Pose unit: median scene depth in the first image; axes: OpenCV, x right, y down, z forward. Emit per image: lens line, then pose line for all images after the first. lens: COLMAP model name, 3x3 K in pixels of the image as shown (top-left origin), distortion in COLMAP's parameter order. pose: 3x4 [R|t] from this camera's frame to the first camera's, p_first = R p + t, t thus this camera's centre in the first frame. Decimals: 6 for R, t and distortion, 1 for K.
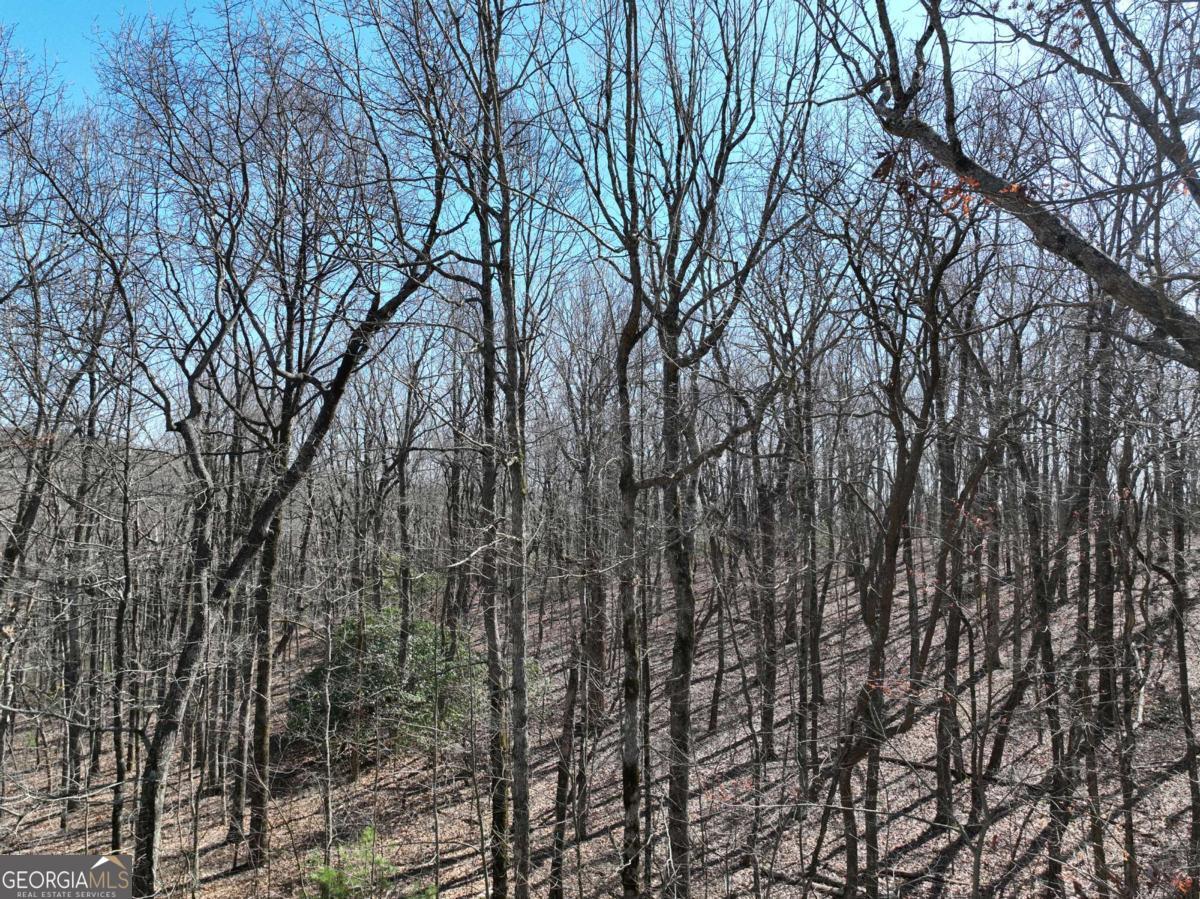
lens RADIAL K [[850.9, 0, 604.3], [0, 850.9, 452.4], [0, 0, 1]] dist [-0.000832, 0.021331]
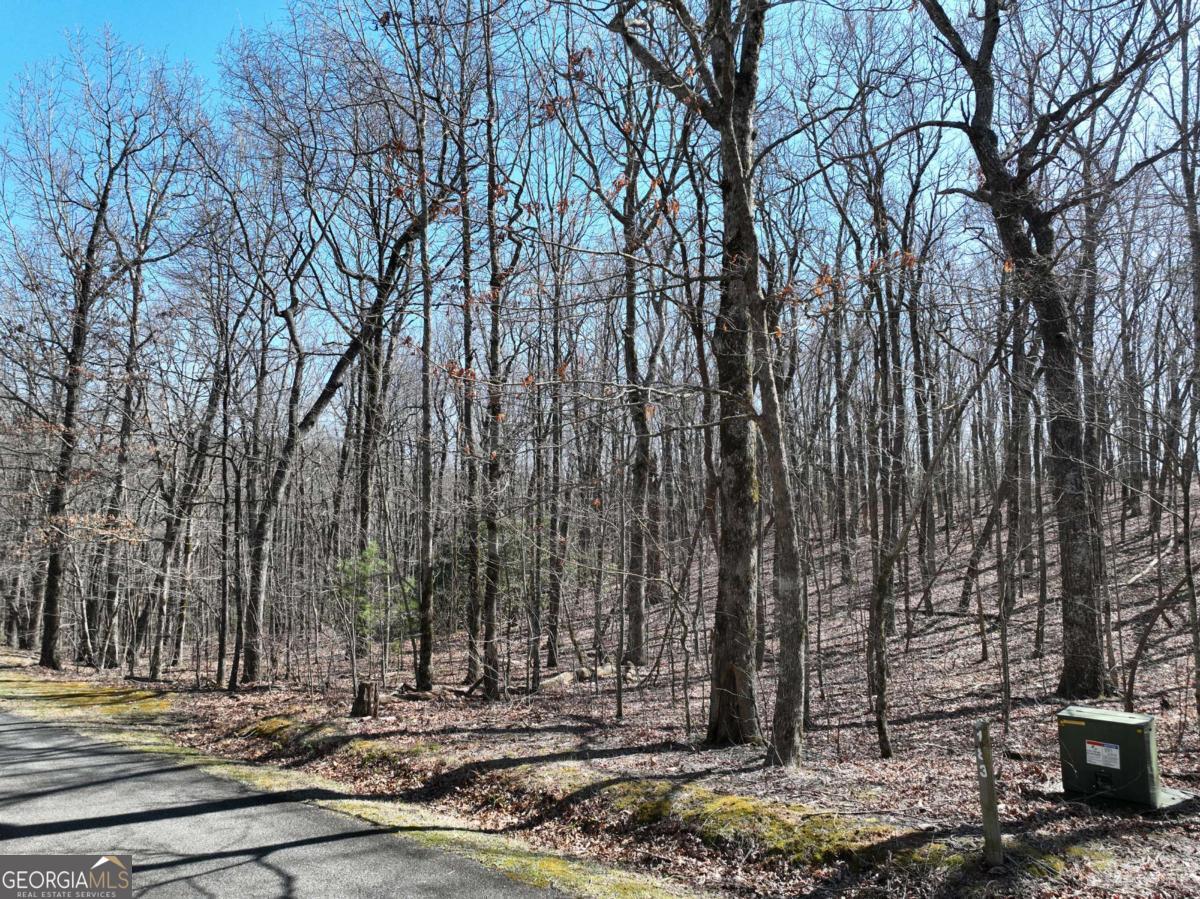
lens RADIAL K [[850.9, 0, 605.2], [0, 850.9, 448.4], [0, 0, 1]] dist [-0.000832, 0.021331]
pose [[0.975865, -0.033440, -0.215801, 0.262205], [0.031049, 0.999413, -0.014462, 0.181830], [0.216158, 0.007413, 0.976330, -0.227024]]
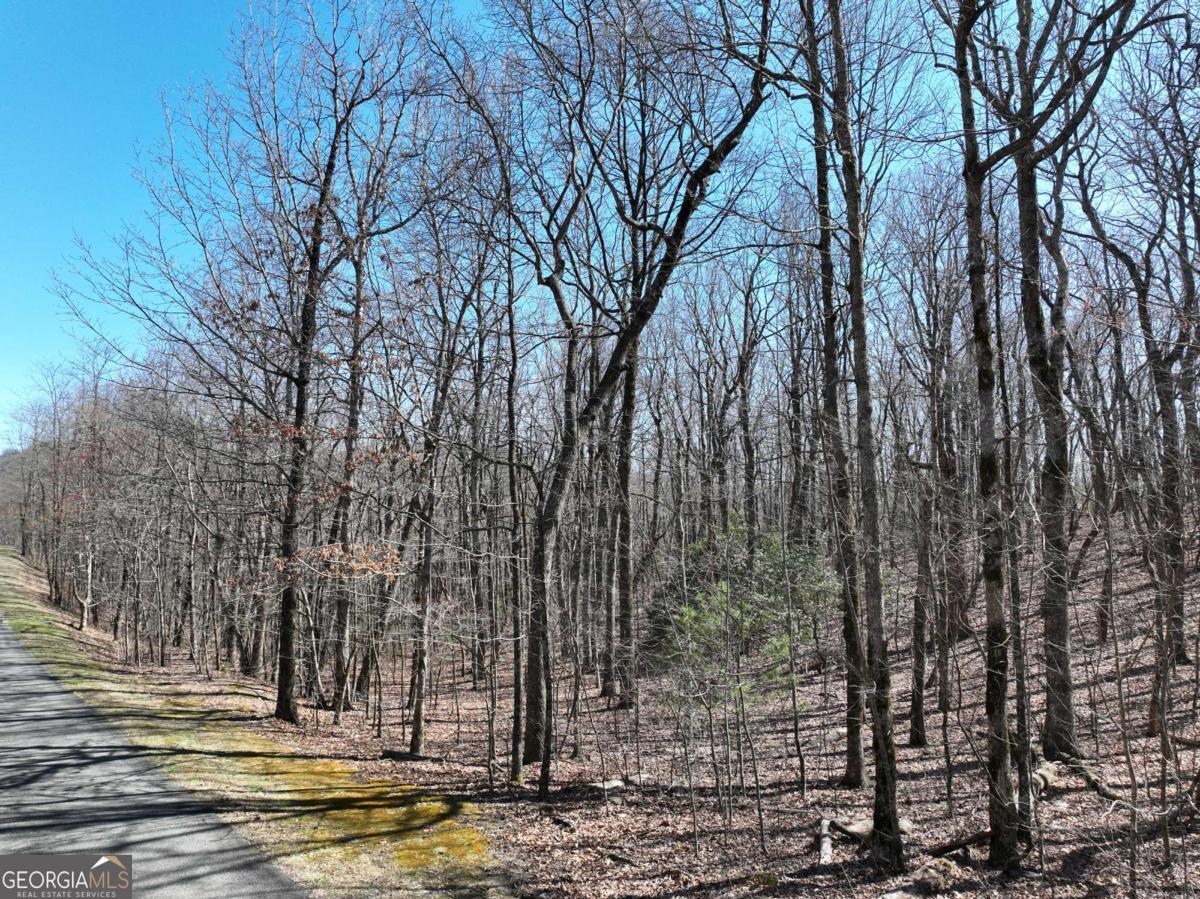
lens RADIAL K [[850.9, 0, 602.0], [0, 850.9, 453.3], [0, 0, 1]] dist [-0.000832, 0.021331]
pose [[0.920923, -0.042366, -0.387436, 0.000653], [0.040528, 0.999095, -0.012917, 0.168513], [0.387633, -0.003807, 0.921806, -0.020047]]
